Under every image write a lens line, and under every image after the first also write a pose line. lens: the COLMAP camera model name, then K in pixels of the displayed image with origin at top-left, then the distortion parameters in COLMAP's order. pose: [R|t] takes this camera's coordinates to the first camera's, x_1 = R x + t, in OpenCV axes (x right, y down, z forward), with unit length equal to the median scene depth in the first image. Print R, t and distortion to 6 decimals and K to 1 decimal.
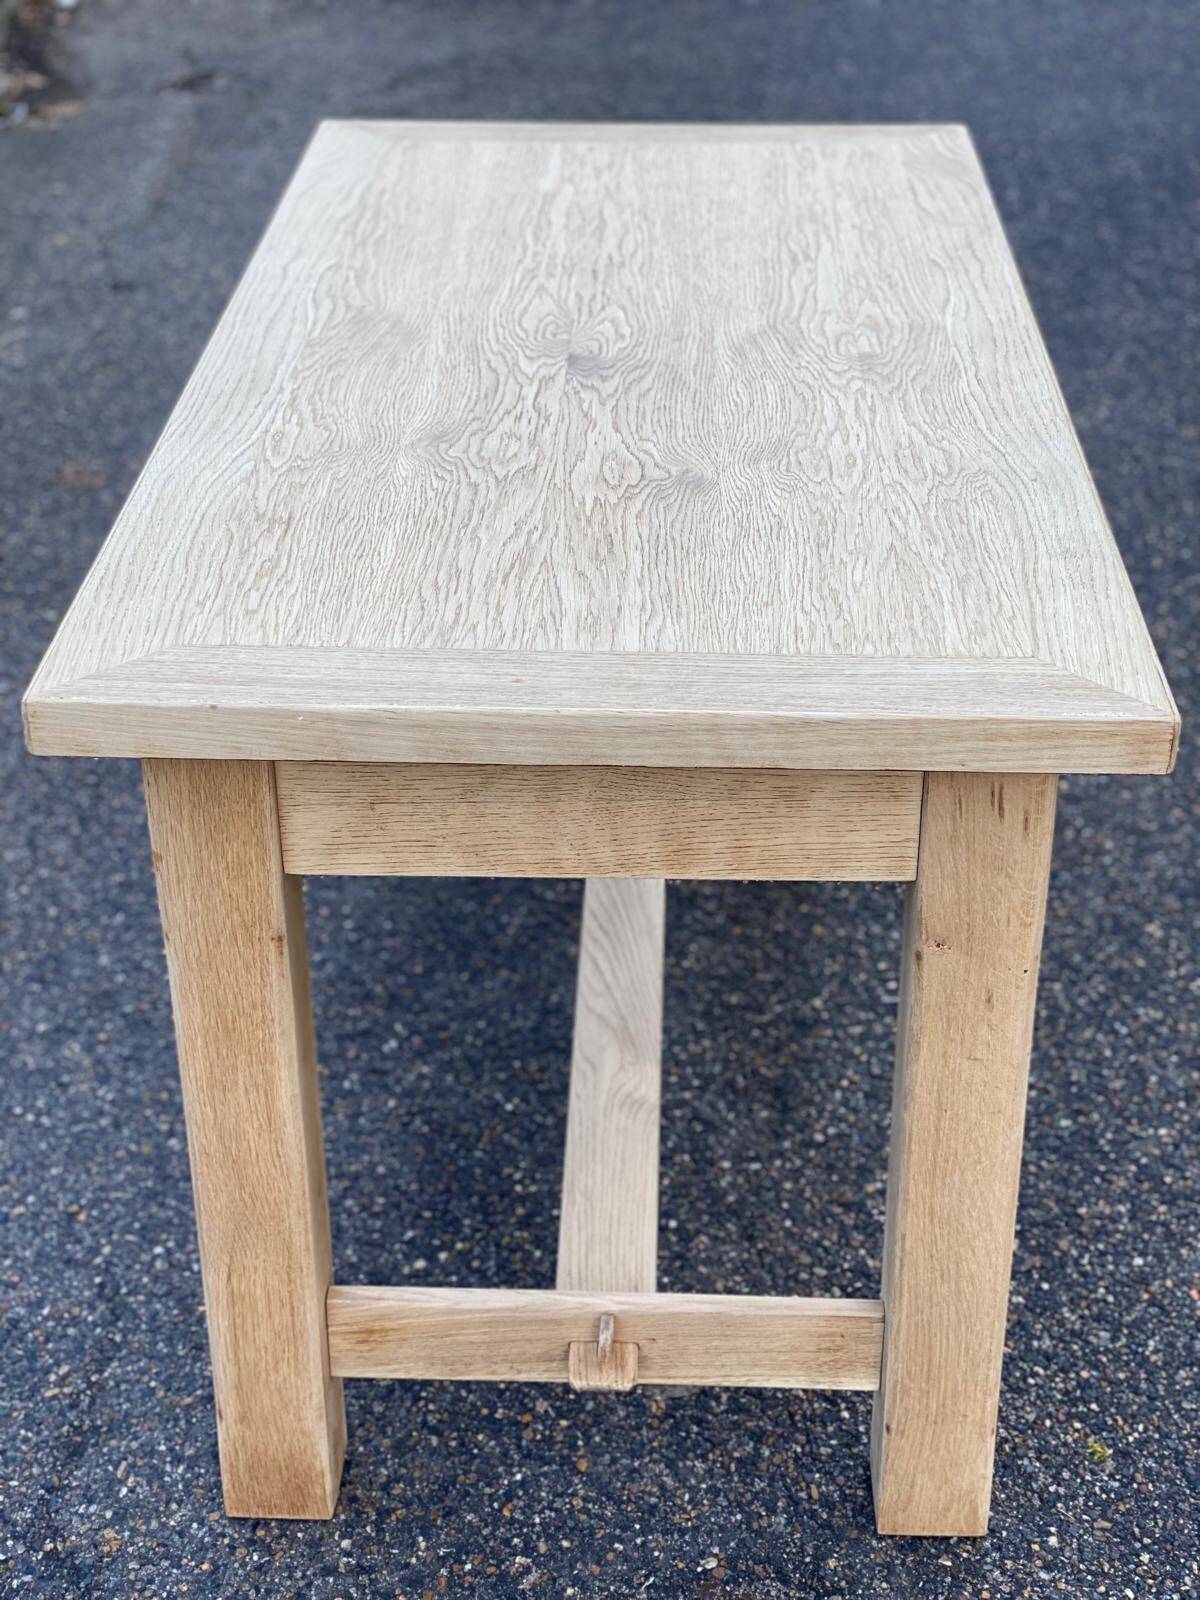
lens RADIAL K [[2385.9, 0, 589.2], [0, 2385.9, 786.3], [0, 0, 1]] dist [0.126159, 0.000000]
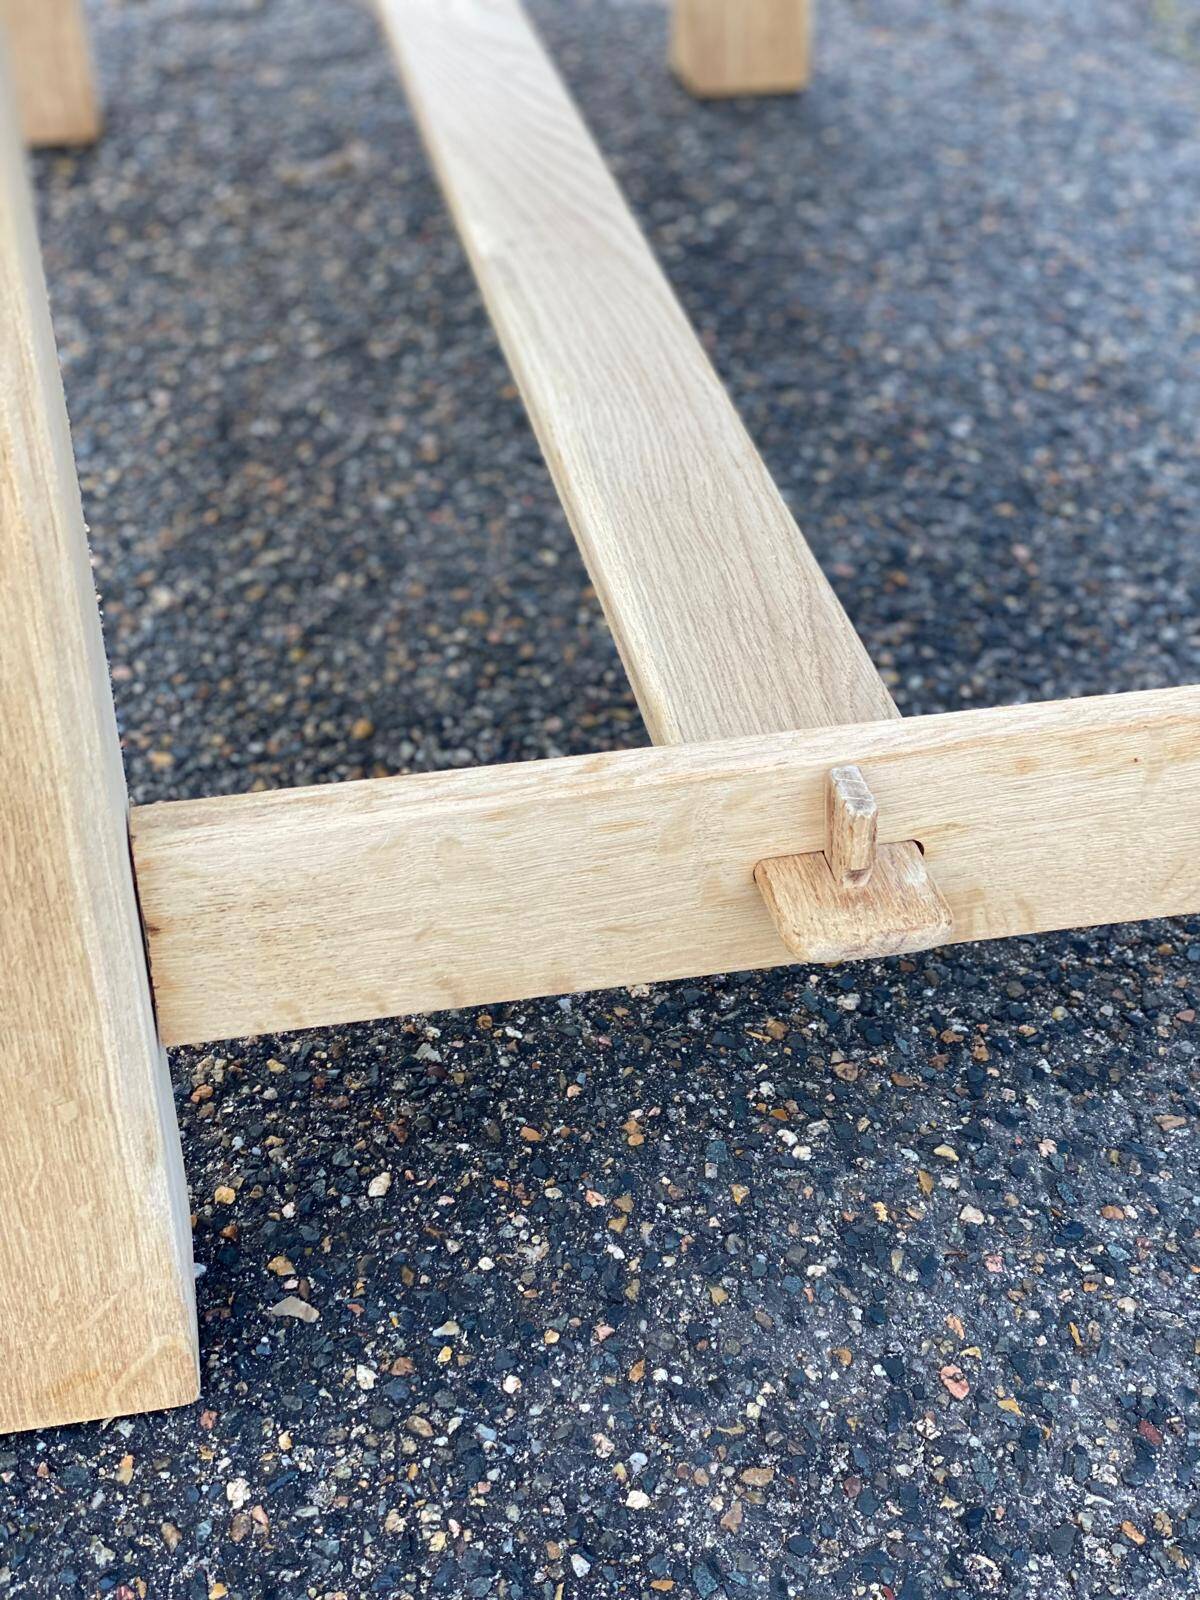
lens RADIAL K [[2385.9, 0, 599.1], [0, 2385.9, 789.3], [0, 0, 1]] dist [0.126159, 0.000000]
pose [[-0.973792, 0.144756, -0.175428, 0.131037], [-0.099259, 0.423505, 0.900440, -0.424621], [0.204639, 0.894254, -0.398037, 1.617457]]
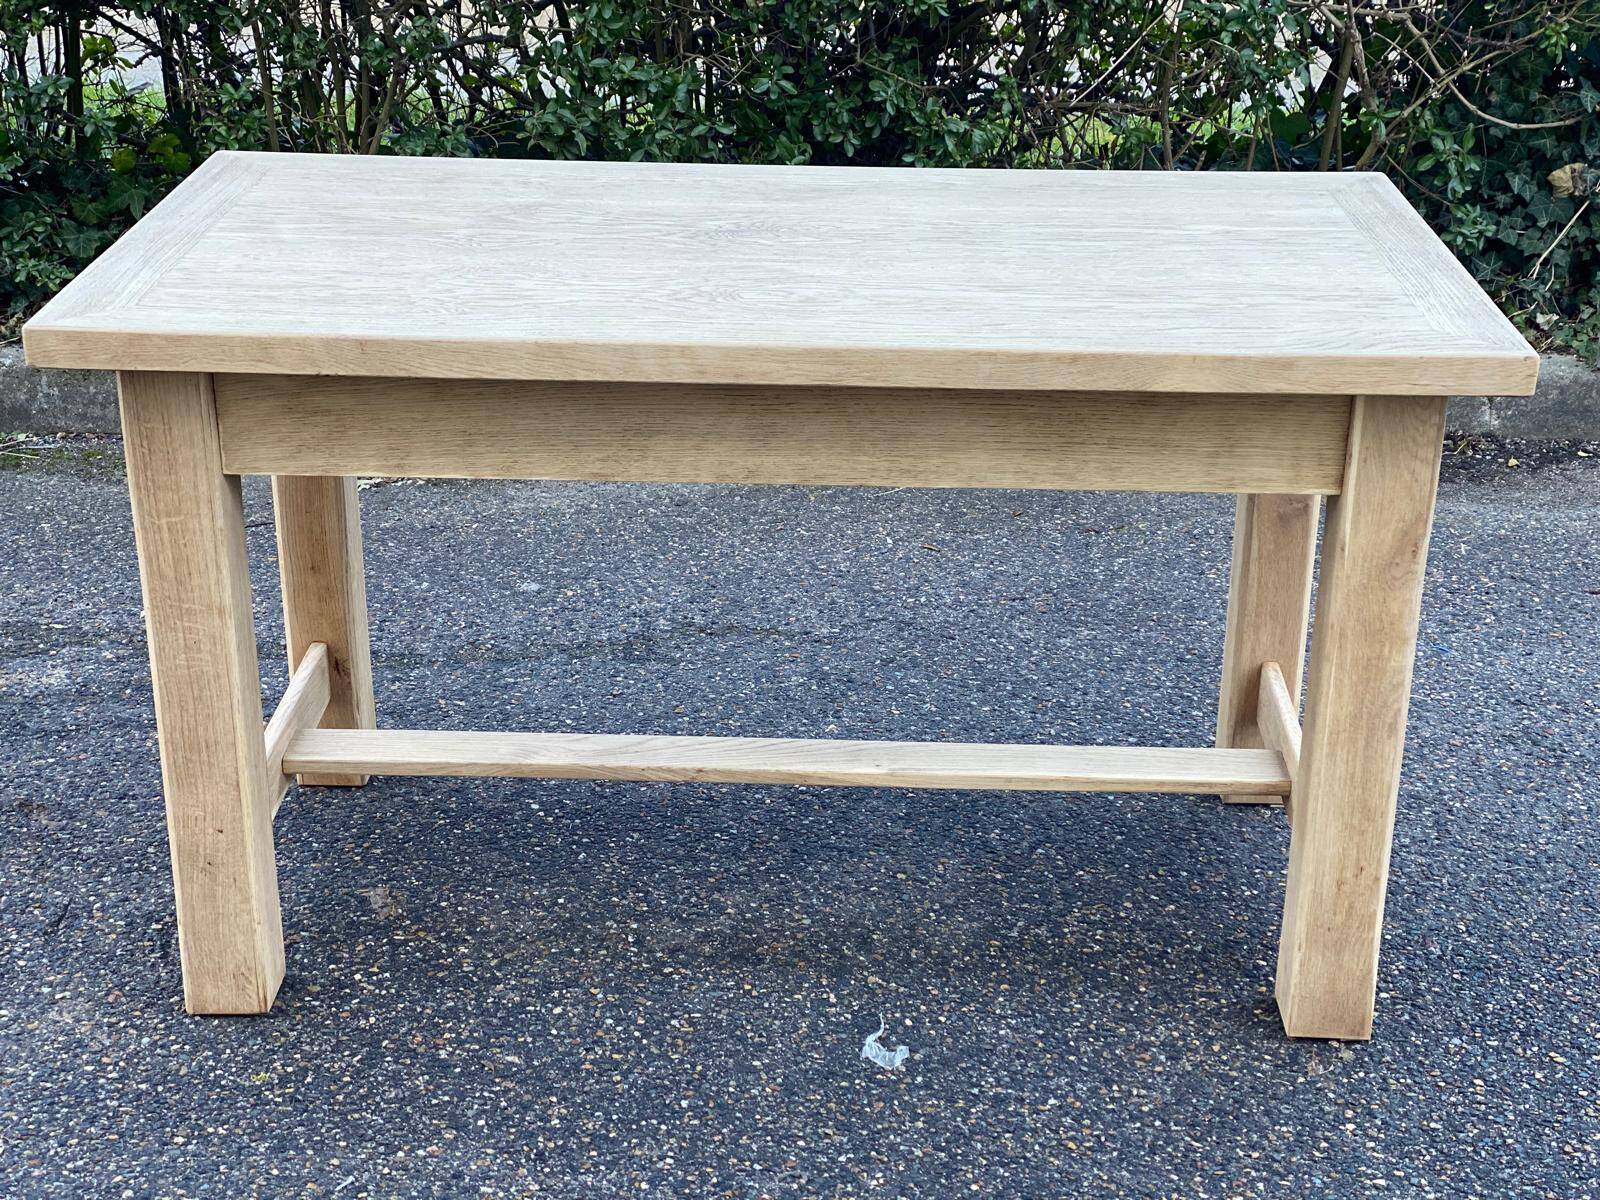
lens RADIAL K [[2385.9, 0, 813.9], [0, 2385.9, 603.2], [0, 0, 1]] dist [0.126159, 0.000000]
pose [[0.017777, 0.400595, -0.916083, 1.278843], [-0.510218, 0.791588, 0.336254, -0.487758], [0.859862, 0.461424, 0.218463, 0.881825]]
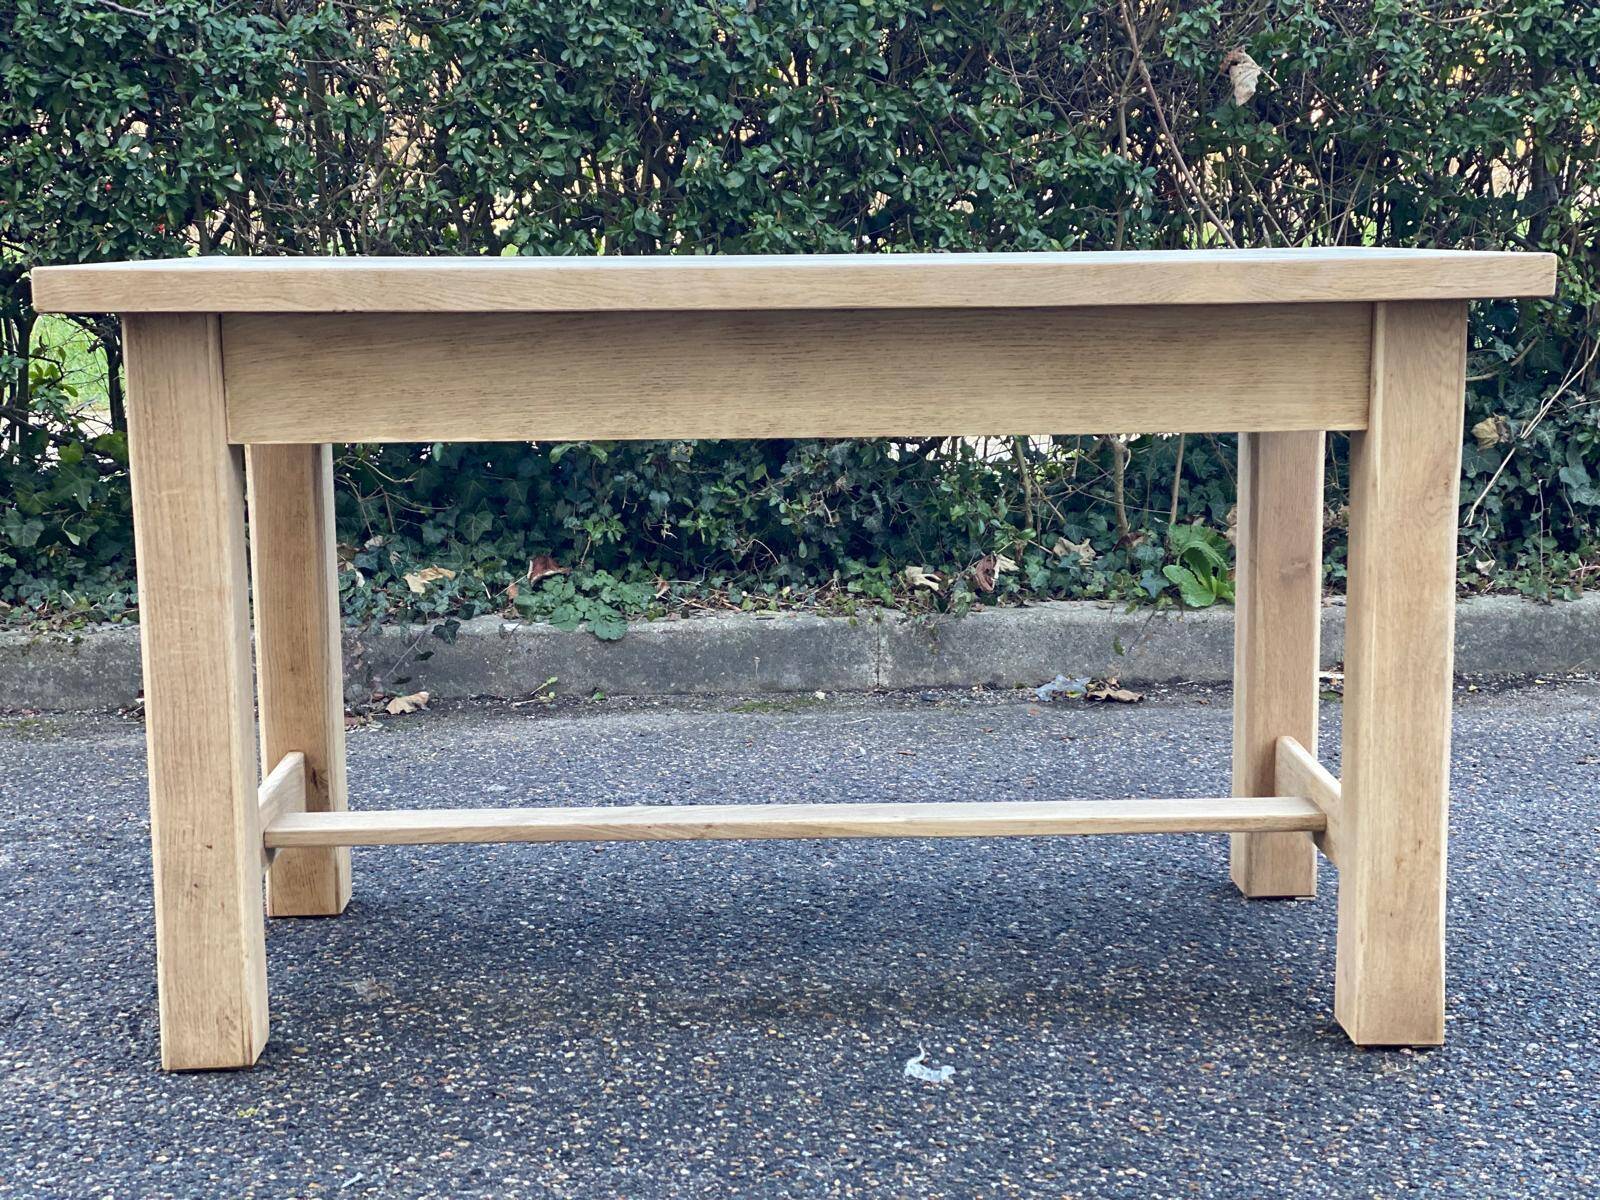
lens RADIAL K [[2385.9, 0, 811.1], [0, 2385.9, 604.7], [0, 0, 1]] dist [0.126159, 0.000000]
pose [[0.073697, 0.159593, -0.984428, 1.327685], [-0.491132, 0.864920, 0.103451, -0.177572], [0.867962, 0.475860, 0.142124, 0.977183]]
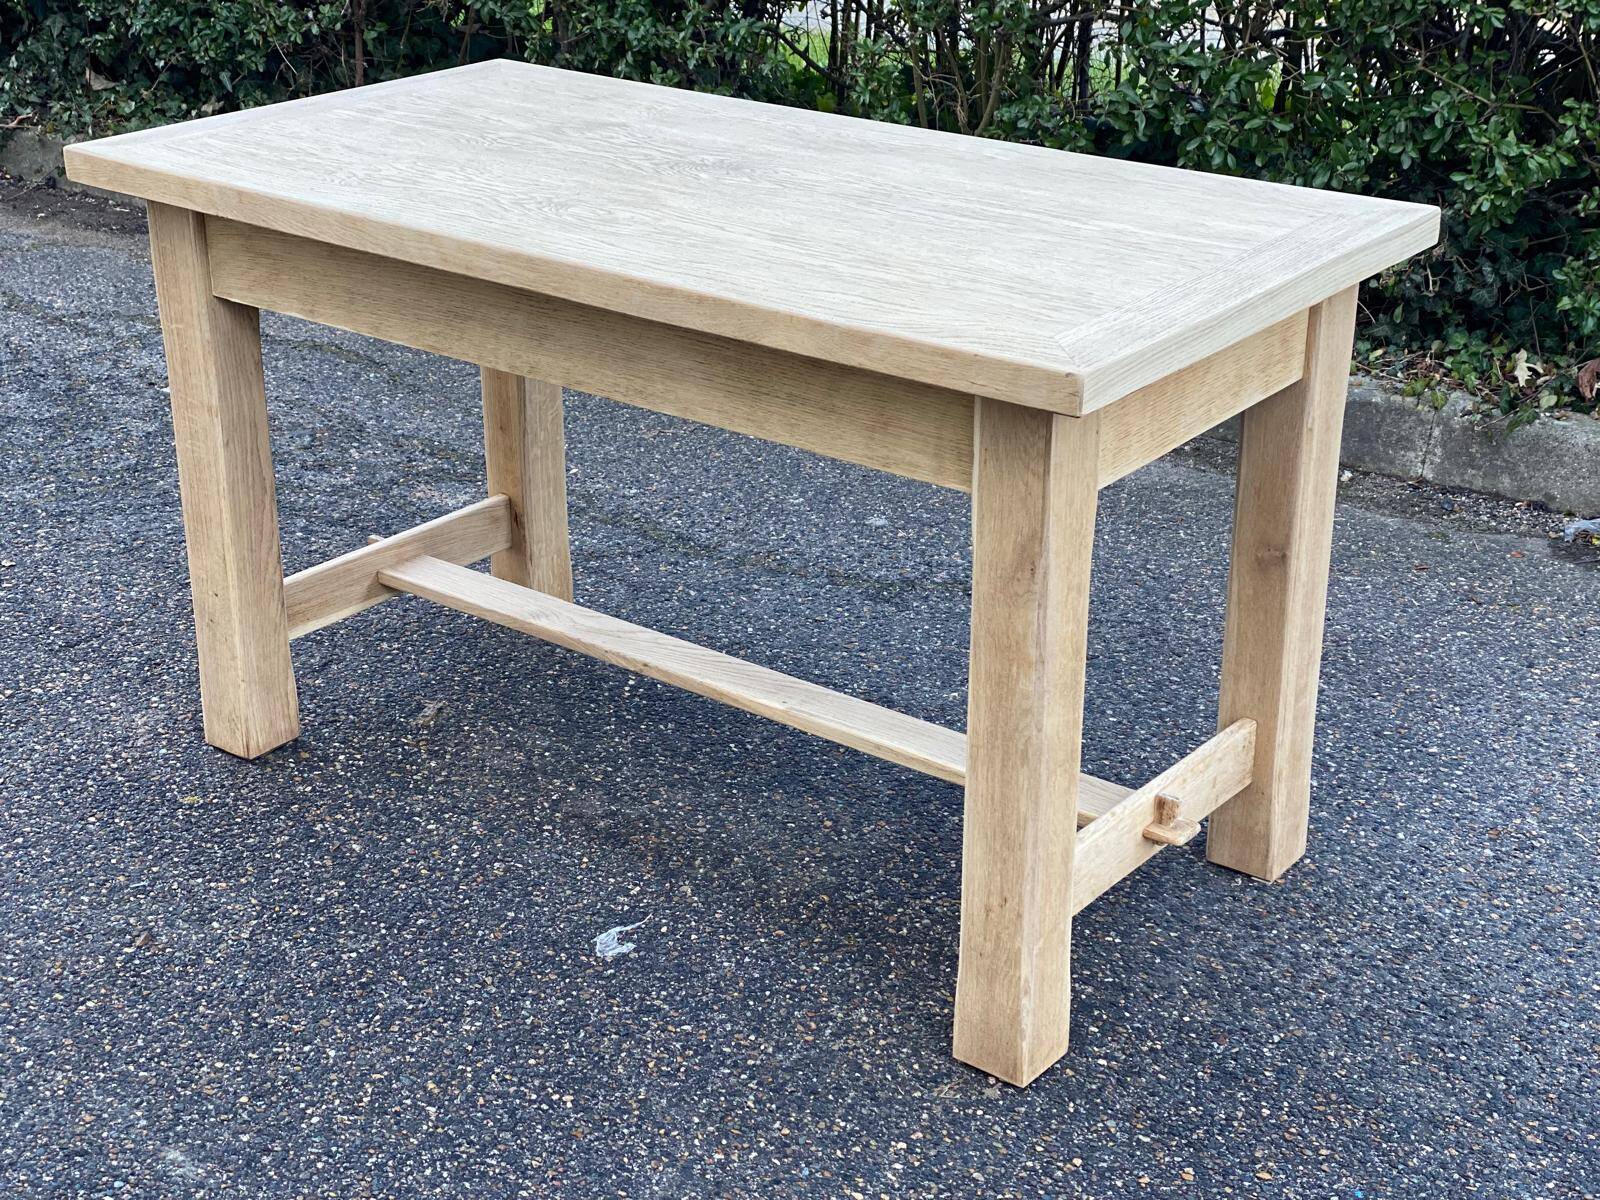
lens RADIAL K [[2385.9, 0, 791.4], [0, 2385.9, 600.5], [0, 0, 1]] dist [0.126159, 0.000000]
pose [[-0.584718, 0.322391, -0.744426, 1.087082], [-0.403223, 0.680761, 0.611536, -0.888999], [0.703929, 0.657745, -0.268057, 1.616133]]
